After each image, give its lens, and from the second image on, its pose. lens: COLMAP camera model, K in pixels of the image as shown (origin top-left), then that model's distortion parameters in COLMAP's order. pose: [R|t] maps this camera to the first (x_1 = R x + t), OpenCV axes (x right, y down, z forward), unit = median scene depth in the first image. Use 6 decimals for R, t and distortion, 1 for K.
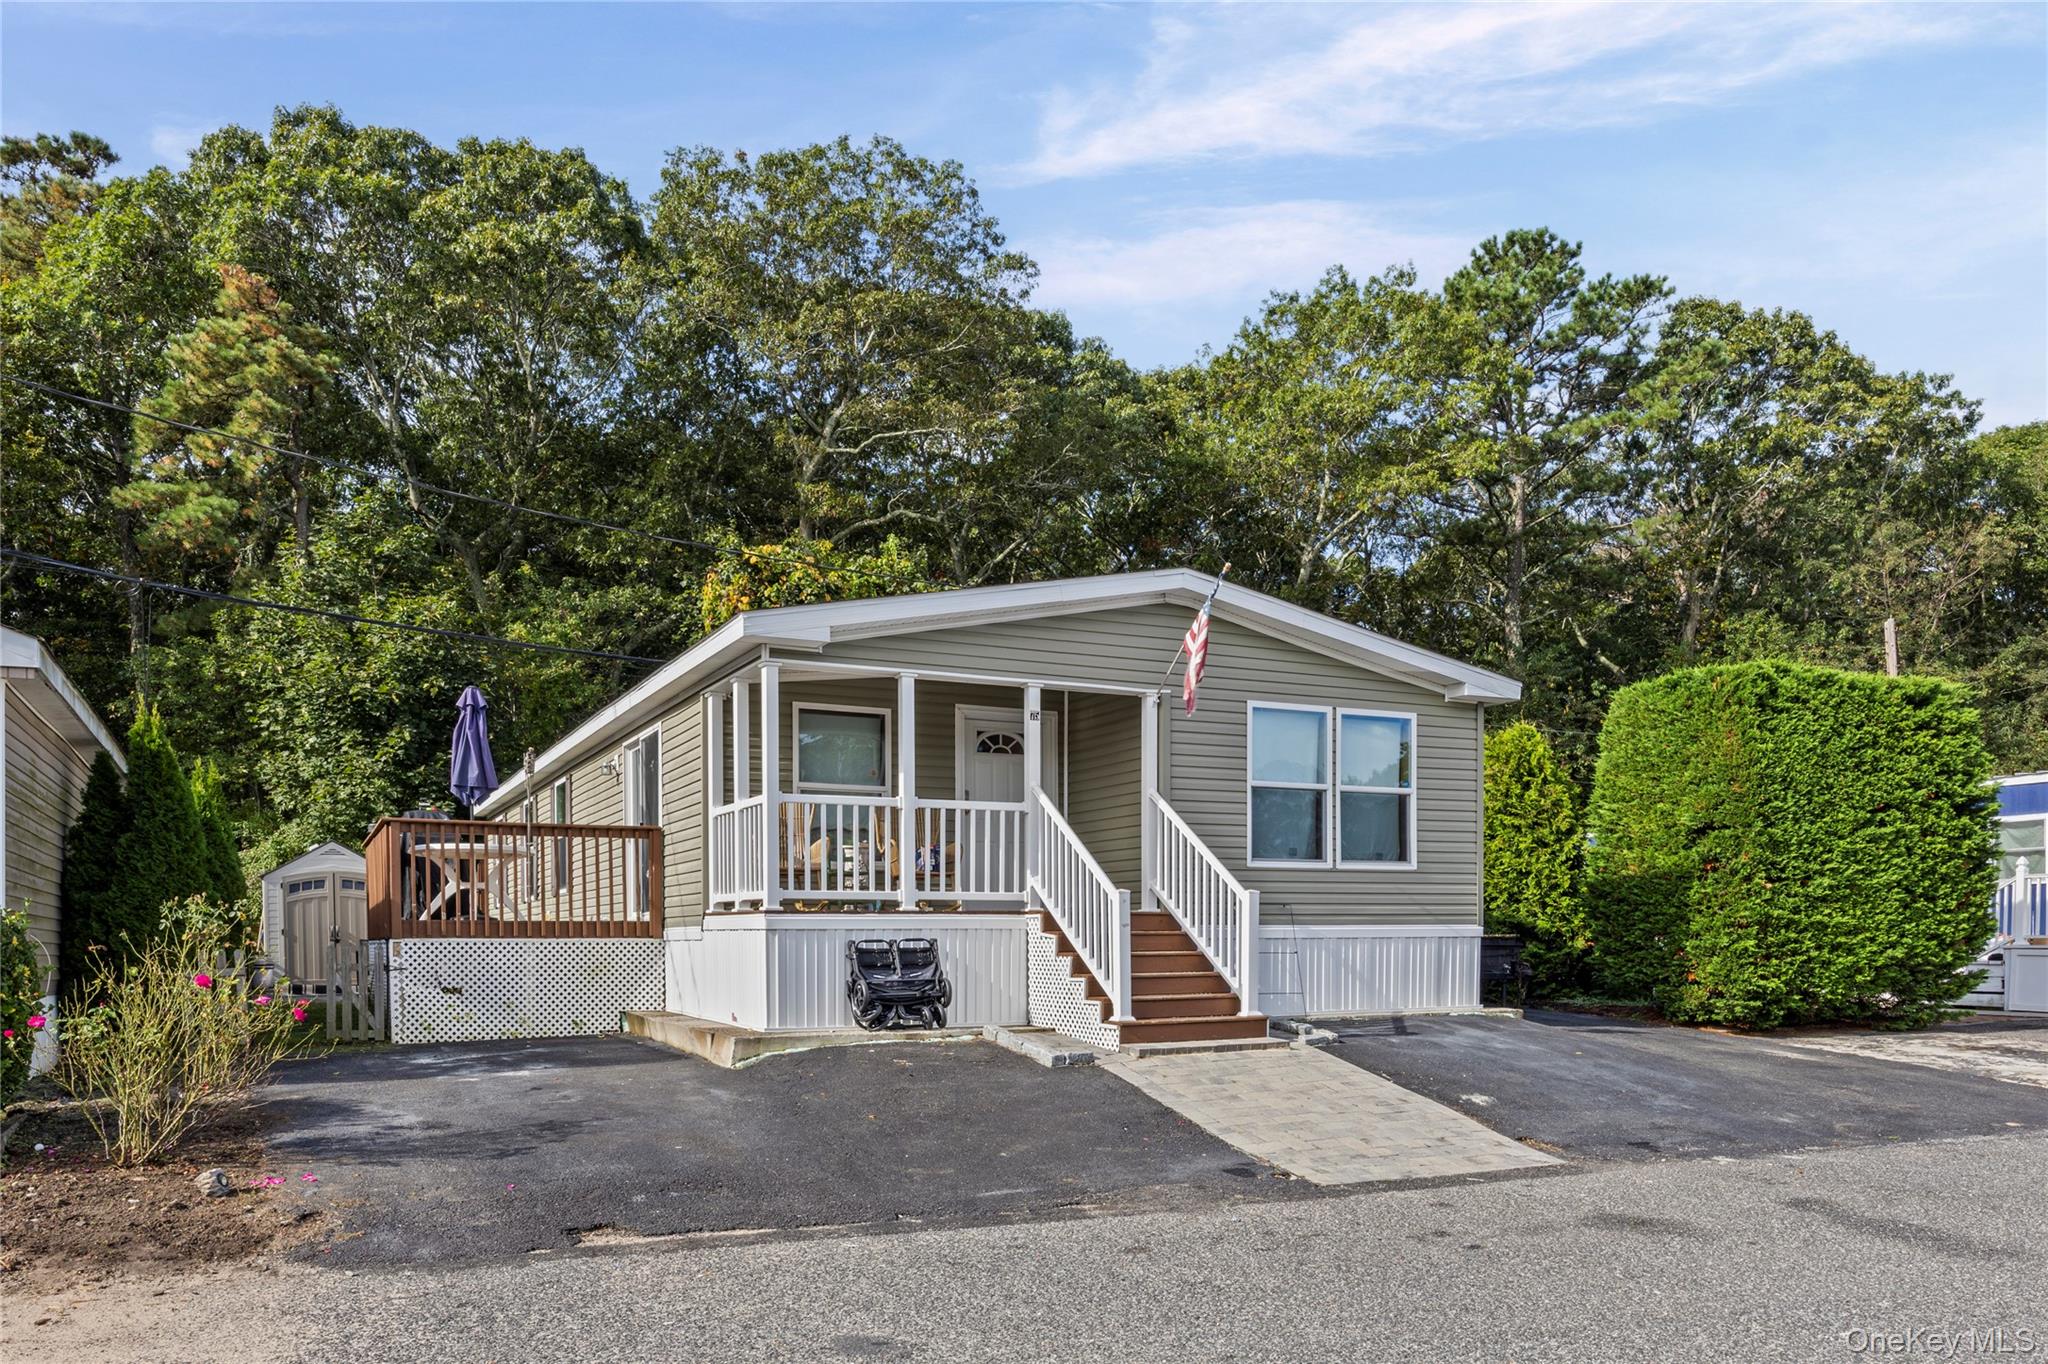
lens RADIAL K [[1611.2, 0, 1097.0], [0, 1611.2, 981.4], [0, 0, 1]] dist [-0.000569, 0.002729]
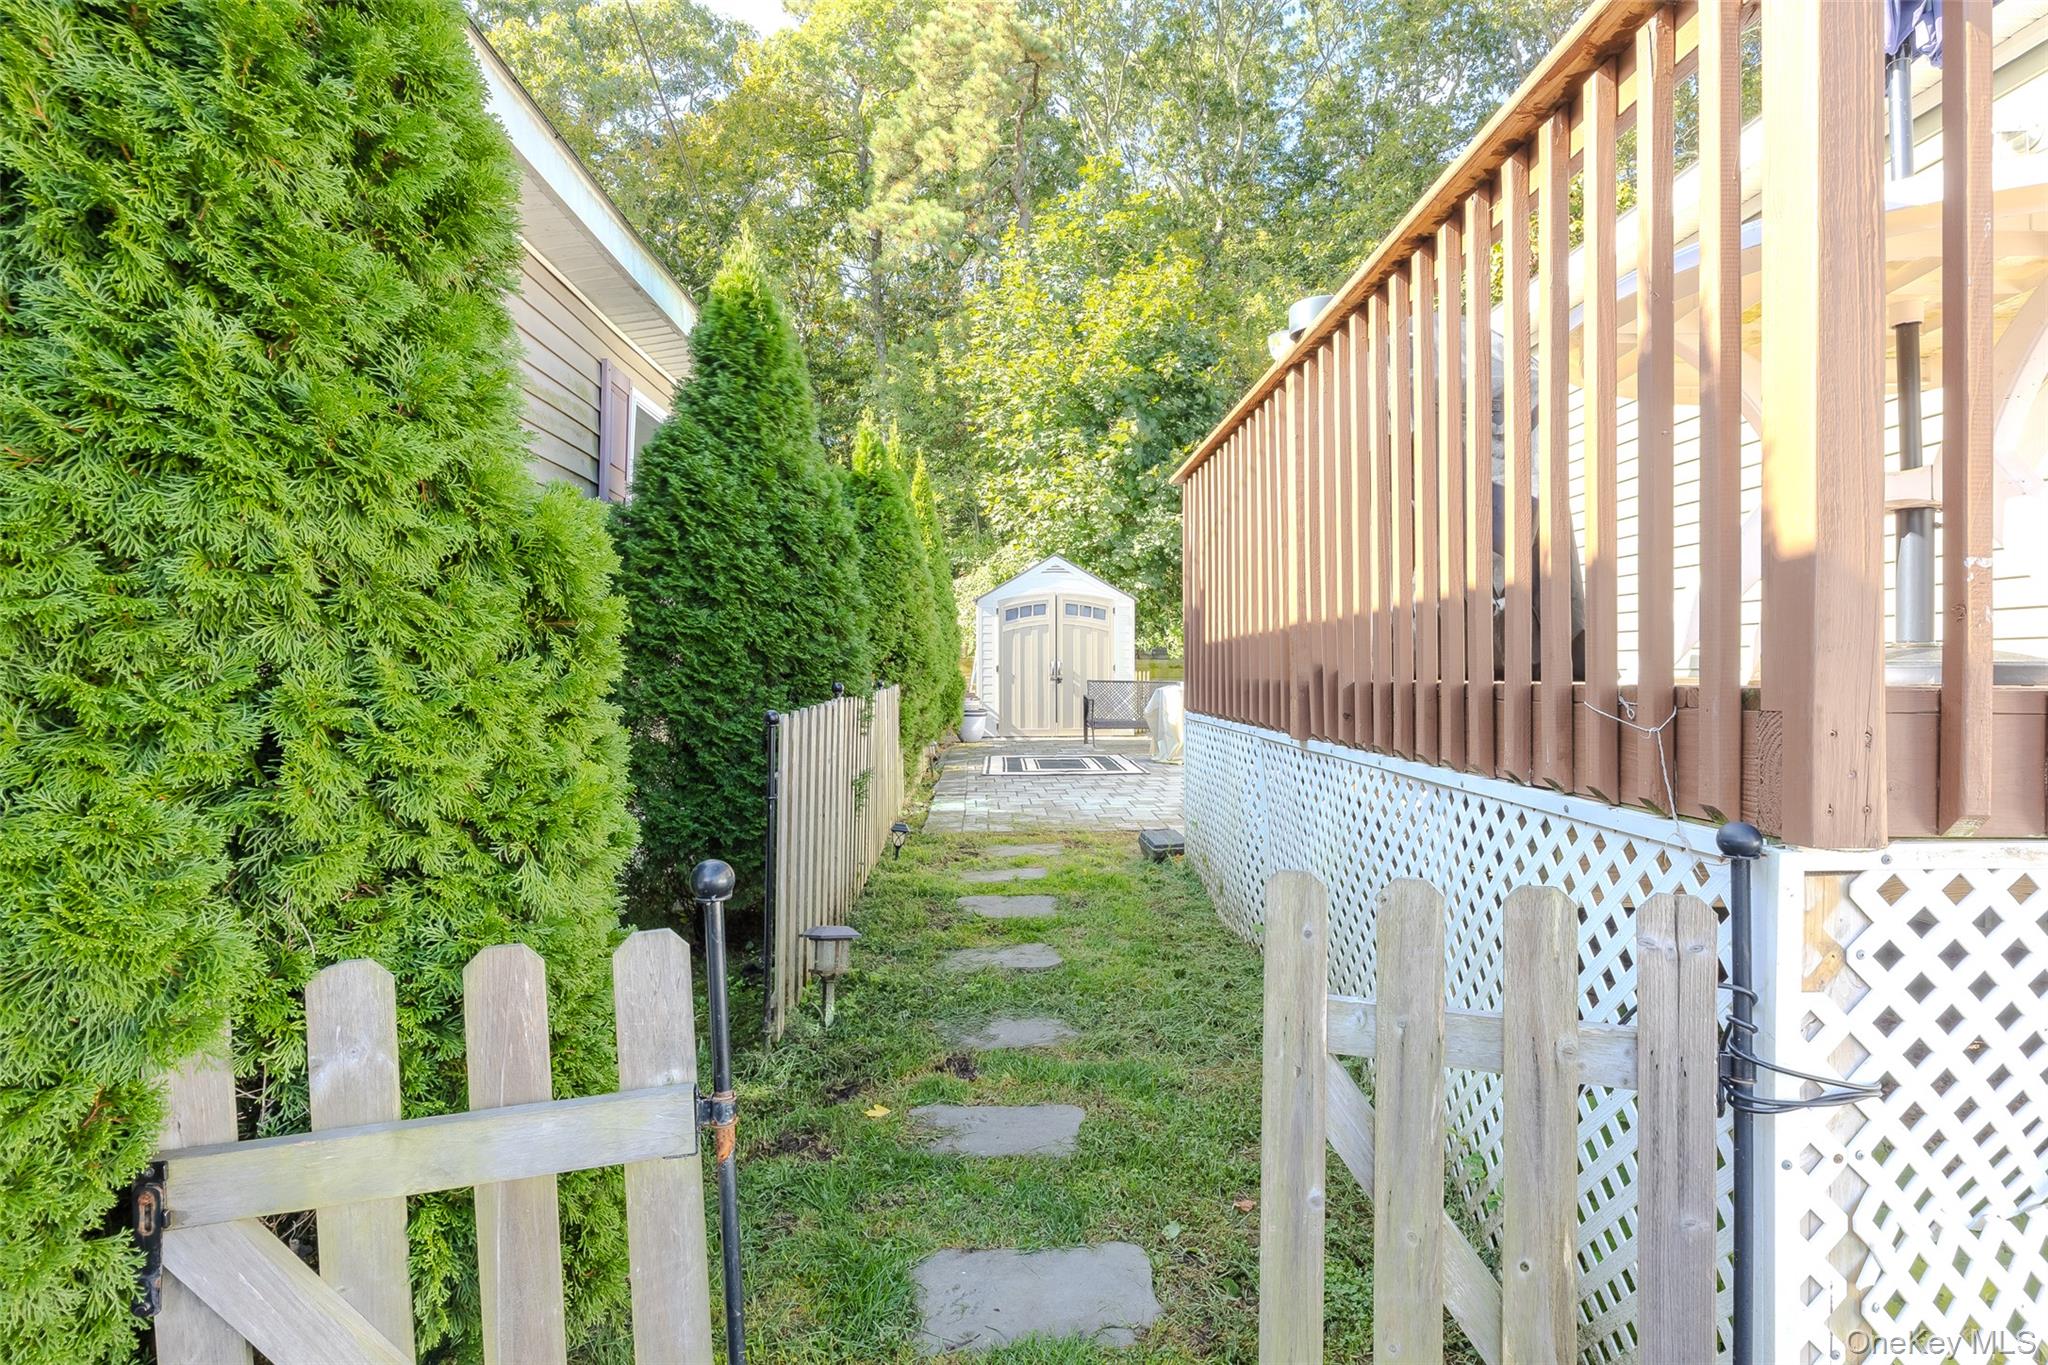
lens RADIAL K [[1172.8, 0, 1030.0], [0, 1172.8, 671.2], [0, 0, 1]] dist [-0.024673, 0.002442]
pose [[0.904642, 0.006987, -0.426116, -0.219959], [-0.016123, 0.999711, -0.017836, -0.017995], [0.425868, 0.023005, 0.904493, 0.435292]]
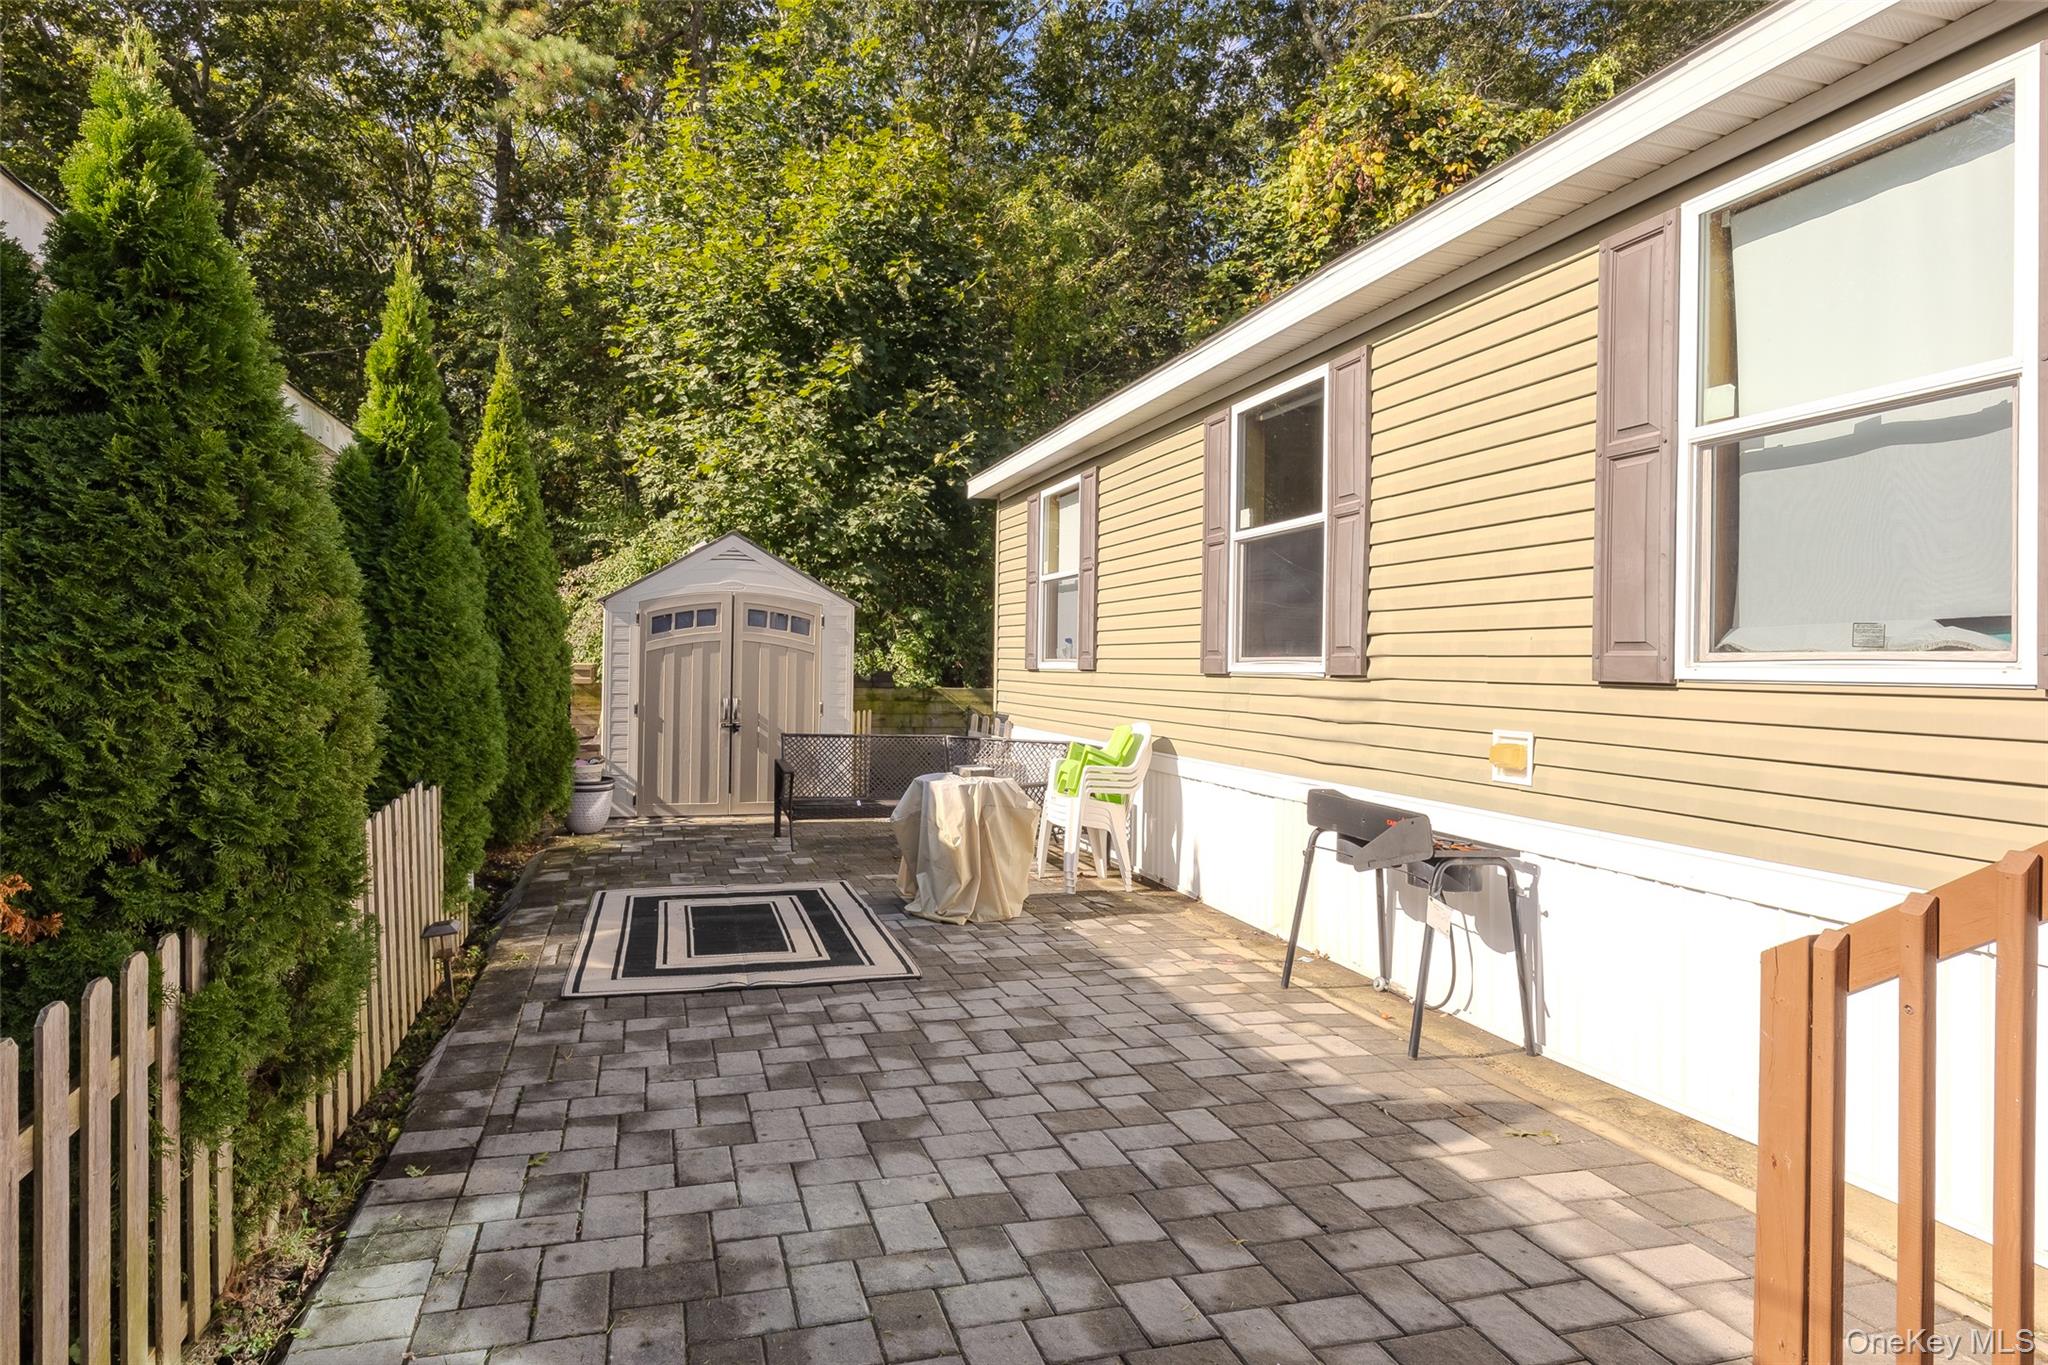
lens RADIAL K [[1172.8, 0, 993.8], [0, 1172.8, 647.2], [0, 0, 1]] dist [-0.024673, 0.002442]
pose [[0.980225, 0.020013, -0.196872, -0.294629], [-0.027251, 0.999046, -0.034126, -0.037560], [0.196002, 0.038816, 0.979835, 0.602402]]
